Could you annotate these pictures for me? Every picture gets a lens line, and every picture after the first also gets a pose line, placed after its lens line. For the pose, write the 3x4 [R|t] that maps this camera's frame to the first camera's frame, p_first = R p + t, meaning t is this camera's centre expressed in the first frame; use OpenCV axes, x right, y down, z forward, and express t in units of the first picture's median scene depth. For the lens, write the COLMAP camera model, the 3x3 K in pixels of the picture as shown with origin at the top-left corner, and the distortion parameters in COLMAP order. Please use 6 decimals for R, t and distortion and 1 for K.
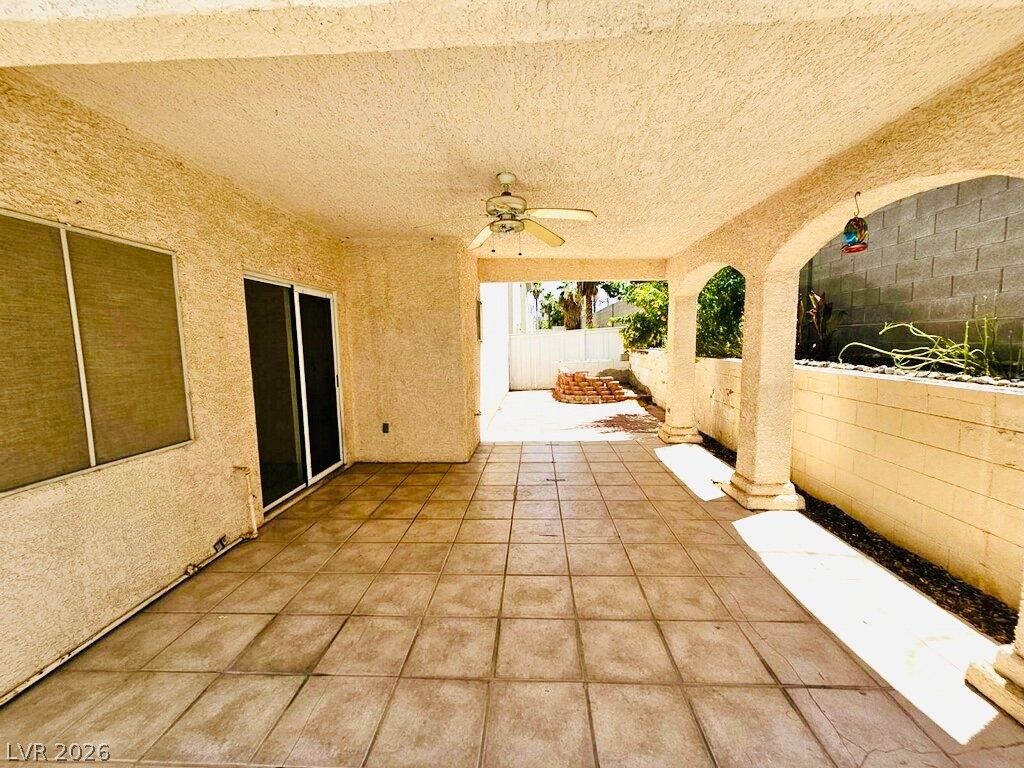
lens RADIAL K [[418.2, 0, 515.0], [0, 418.2, 383.7], [0, 0, 1]] dist [0.001539, 0.000503]
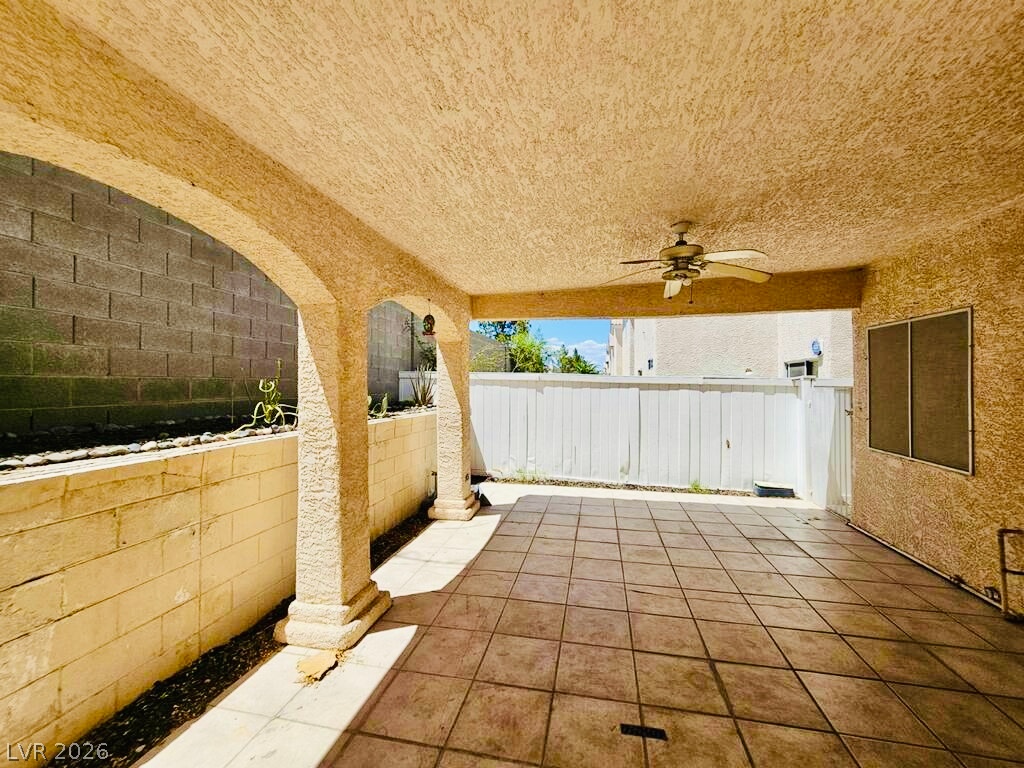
lens RADIAL K [[418.2, 0, 515.0], [0, 418.2, 383.7], [0, 0, 1]] dist [0.001539, 0.000503]
pose [[-0.988235, 0.022992, 0.151206, 0.216843], [0.037574, 0.994834, 0.094302, -0.219761], [-0.148257, 0.098873, -0.983994, 1.981780]]
